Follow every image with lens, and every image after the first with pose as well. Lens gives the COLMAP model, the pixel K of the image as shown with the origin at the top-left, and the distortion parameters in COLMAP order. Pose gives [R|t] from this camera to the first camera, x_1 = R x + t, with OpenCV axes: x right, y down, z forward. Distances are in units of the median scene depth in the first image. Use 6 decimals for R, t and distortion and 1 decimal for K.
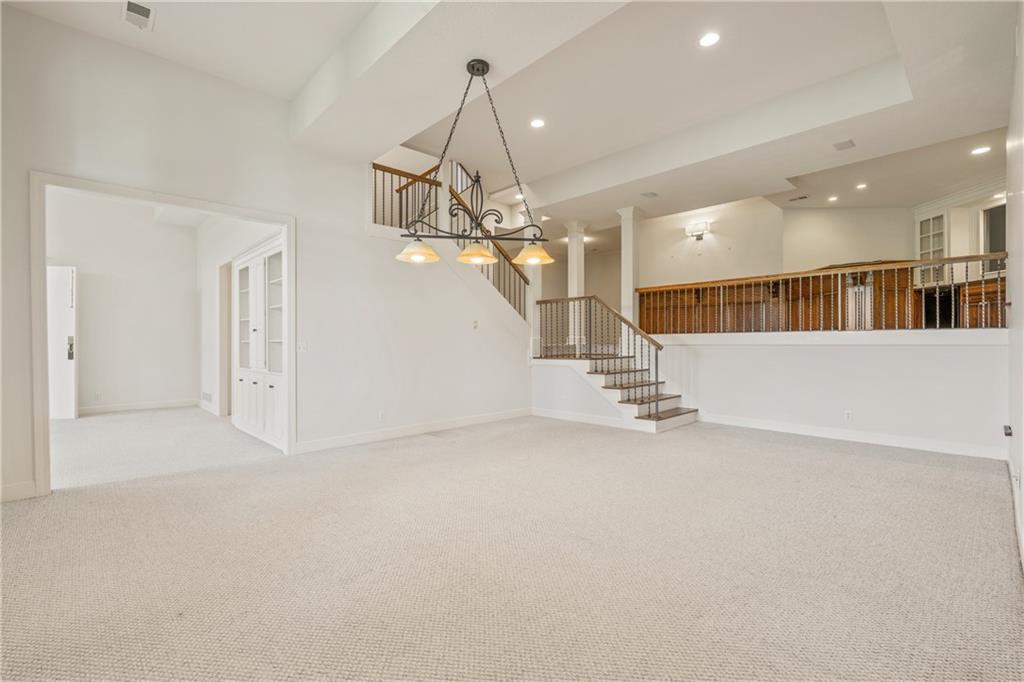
lens RADIAL K [[458.4, 0, 511.6], [0, 458.4, 340.3], [0, 0, 1]] dist [-0.018461, 0.001927]
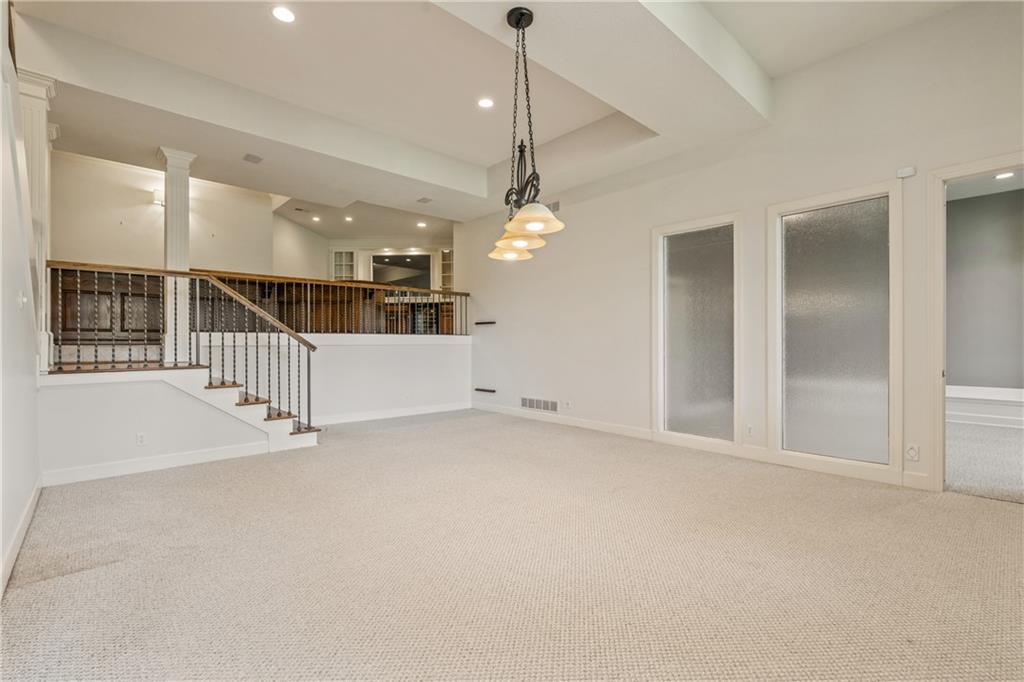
lens RADIAL K [[458.4, 0, 514.8], [0, 458.4, 343.1], [0, 0, 1]] dist [-0.018461, 0.001927]
pose [[-0.003407, 0.002350, 0.999991, -0.546524], [-0.003154, 0.999992, -0.002361, 0.006621], [-0.999989, -0.003162, -0.003399, 0.598580]]
